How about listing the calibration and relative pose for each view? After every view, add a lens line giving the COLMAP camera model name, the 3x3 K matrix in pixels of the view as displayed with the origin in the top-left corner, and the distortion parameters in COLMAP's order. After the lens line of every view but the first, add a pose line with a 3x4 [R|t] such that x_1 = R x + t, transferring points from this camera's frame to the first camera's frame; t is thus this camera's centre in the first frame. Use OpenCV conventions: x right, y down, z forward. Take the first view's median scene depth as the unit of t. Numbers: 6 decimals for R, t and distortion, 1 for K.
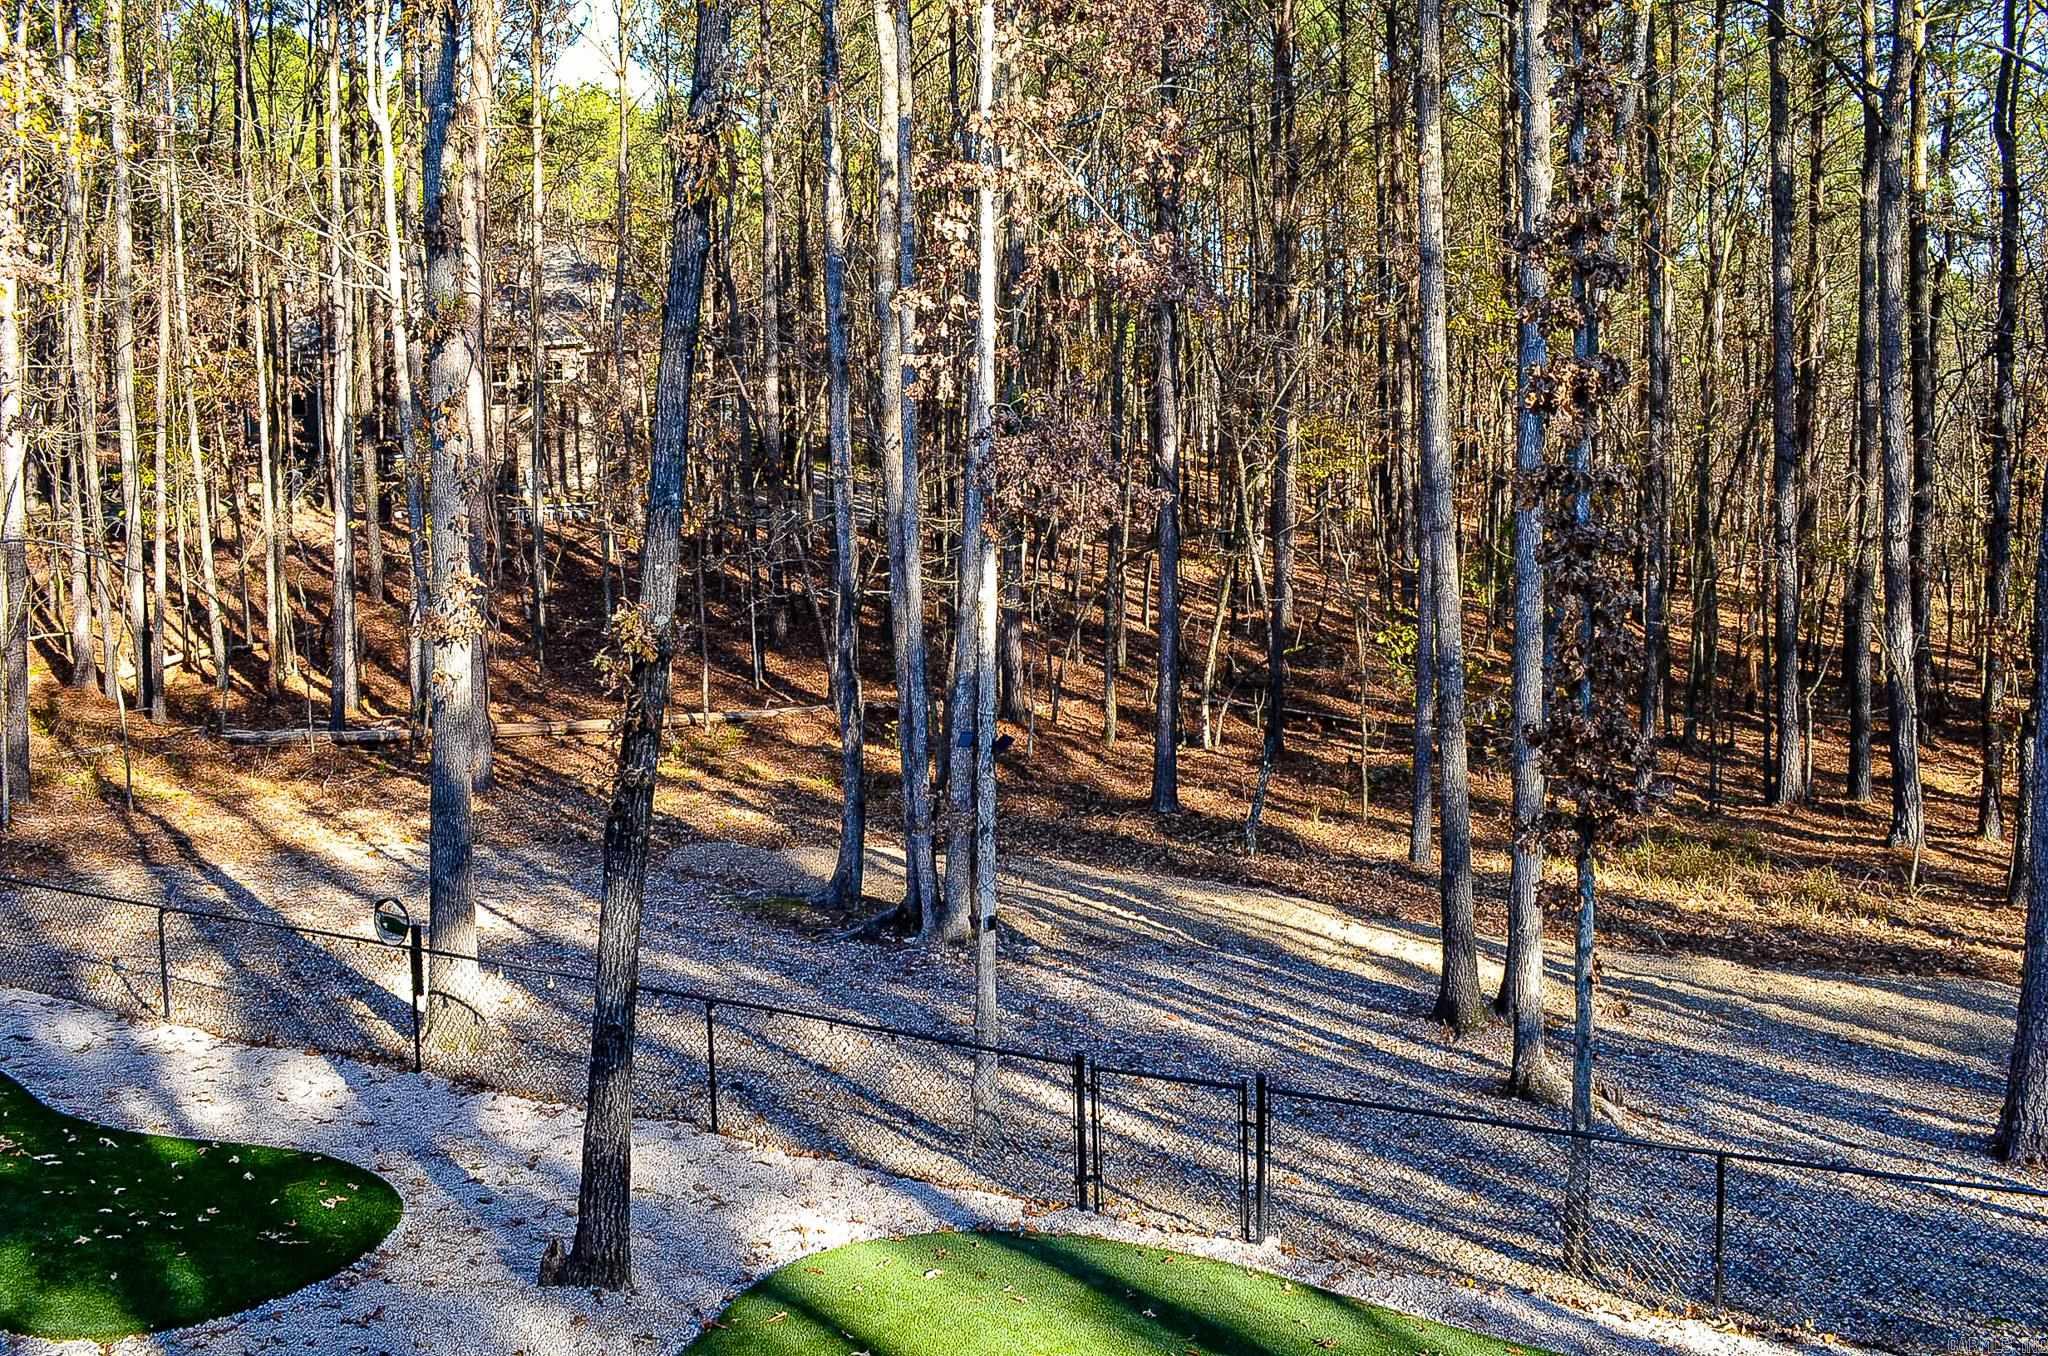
lens RADIAL K [[1613.2, 0, 1024.0], [0, 1613.2, 678.0], [0, 0, 1]] dist [-0.077296, 0.004567]
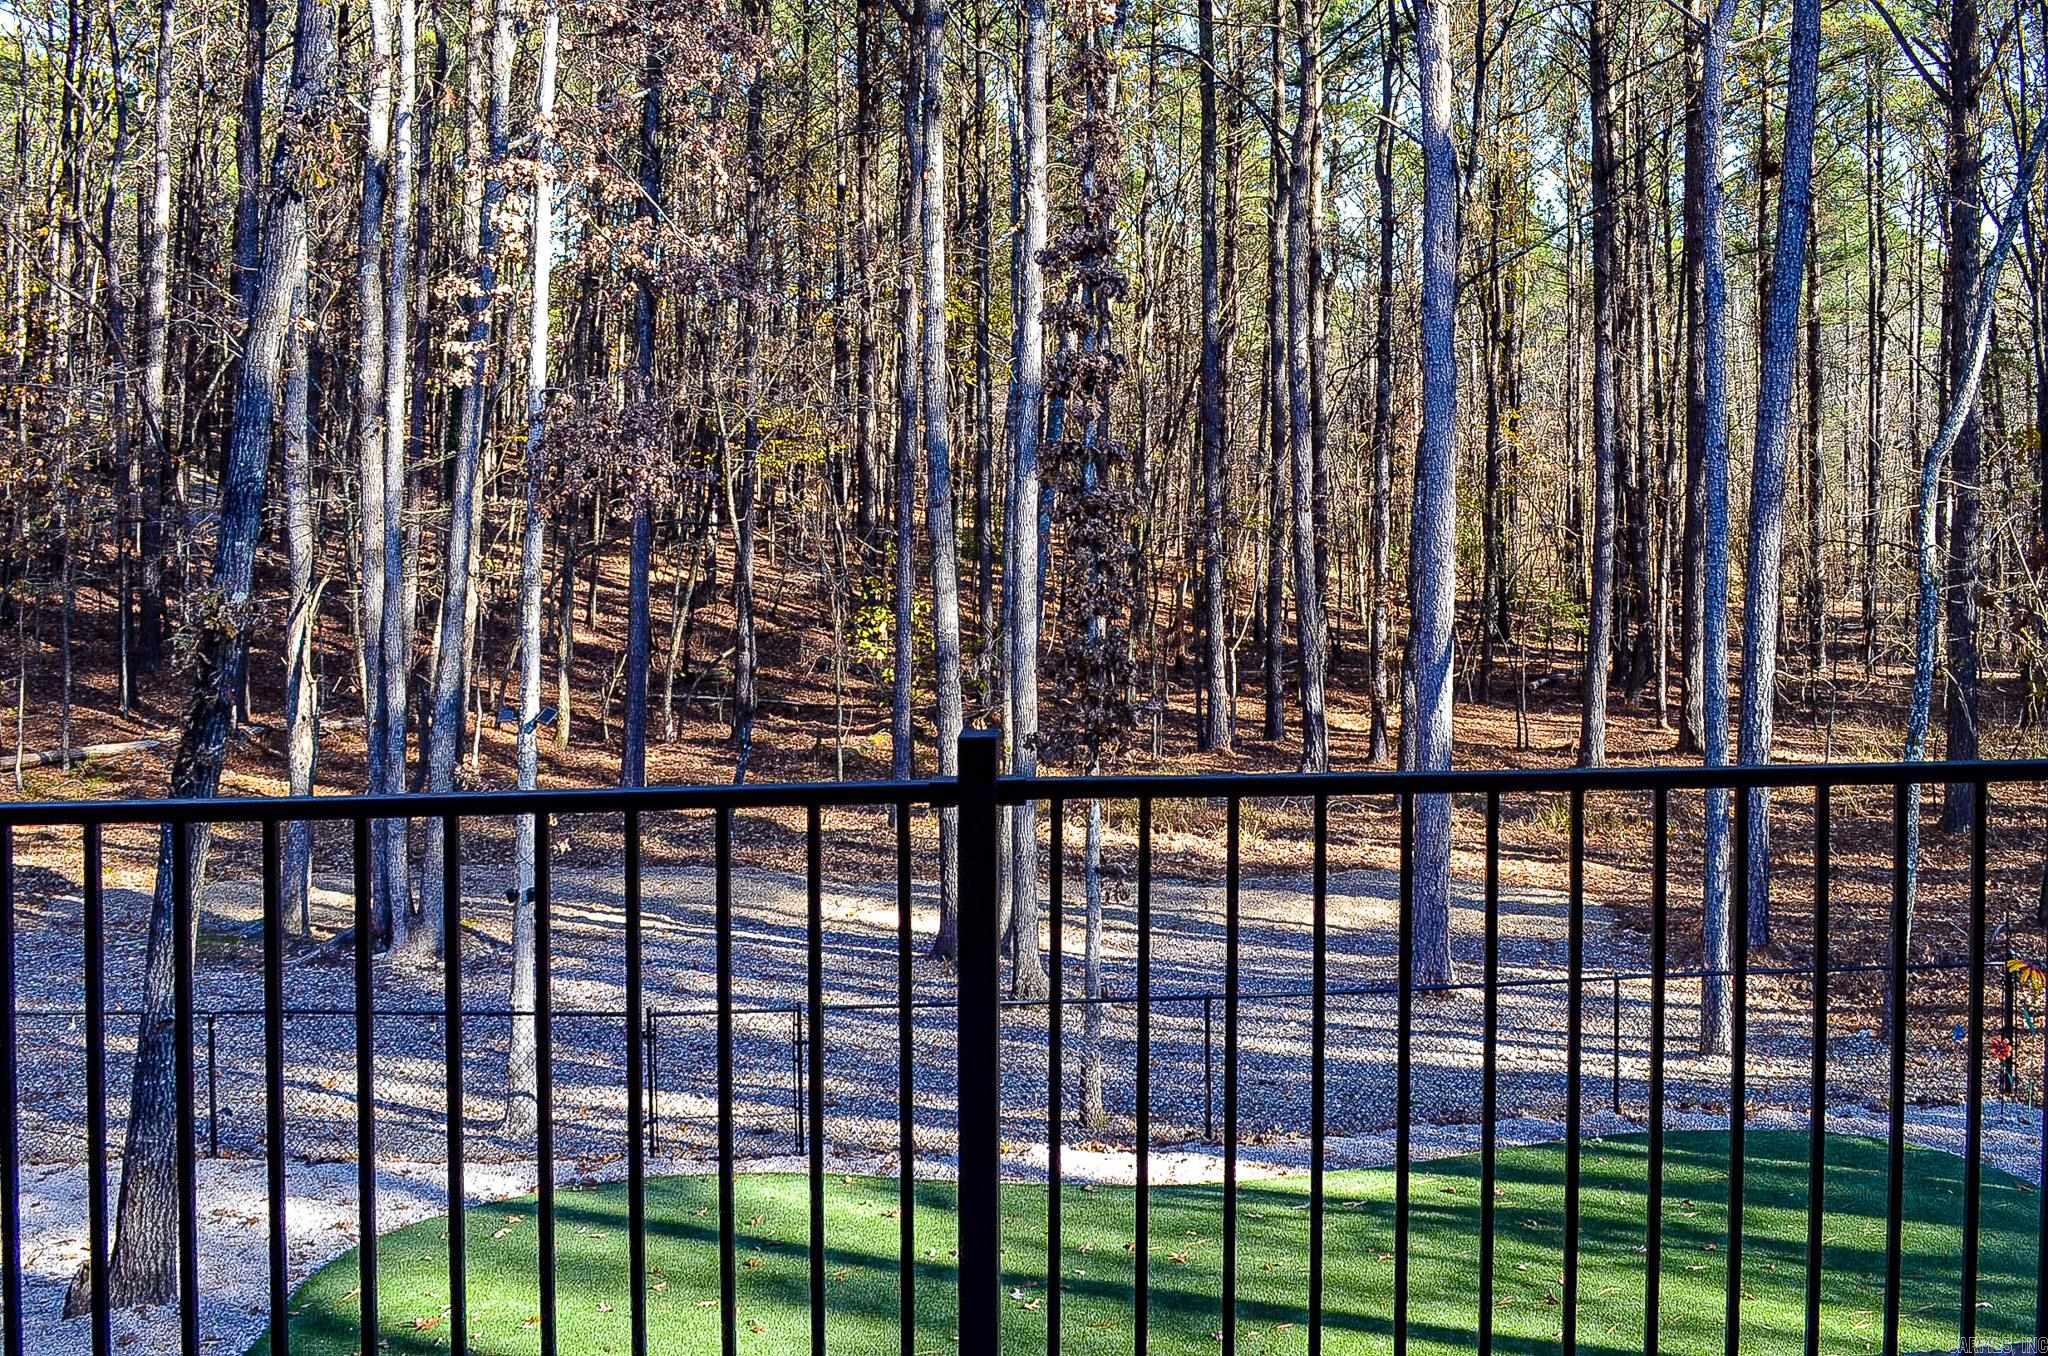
lens RADIAL K [[1699.2, 0, 1029.5], [0, 1699.2, 759.7], [0, 0, 1]] dist [-0.073664, 0.000070]
pose [[0.933605, -0.057825, 0.353607, -0.125183], [0.043601, 0.997892, 0.048070, 0.034723], [-0.355641, -0.029460, 0.934158, -0.155796]]
